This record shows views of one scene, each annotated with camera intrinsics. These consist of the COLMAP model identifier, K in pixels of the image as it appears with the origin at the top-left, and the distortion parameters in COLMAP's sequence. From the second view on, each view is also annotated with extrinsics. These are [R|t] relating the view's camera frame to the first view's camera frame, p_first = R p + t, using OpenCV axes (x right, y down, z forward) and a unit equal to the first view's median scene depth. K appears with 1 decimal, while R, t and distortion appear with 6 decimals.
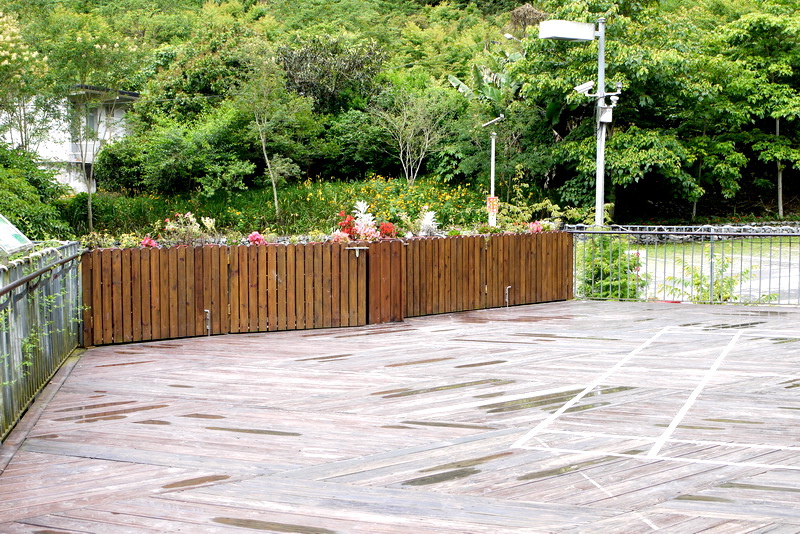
lens RADIAL K [[1155.9, 0, 400.0], [0, 1155.9, 267.0], [0, 0, 1]] dist [0.001811, 0.008462]
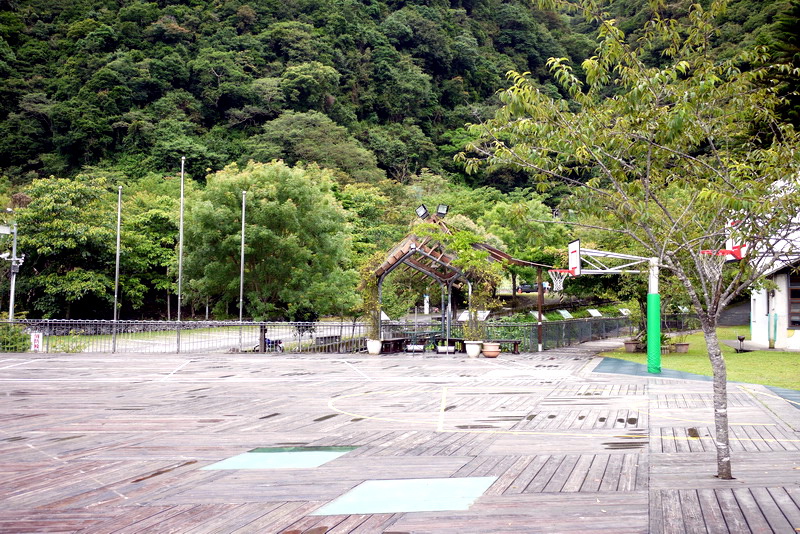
lens RADIAL K [[770.6, 0, 400.0], [0, 770.6, 267.0], [0, 0, 1]] dist [0.000145, -0.001240]
pose [[0.865280, 0.039800, 0.499706, 0.035010], [0.018125, 0.993707, -0.110532, 0.016227], [-0.500960, 0.104698, 0.859114, -0.259747]]
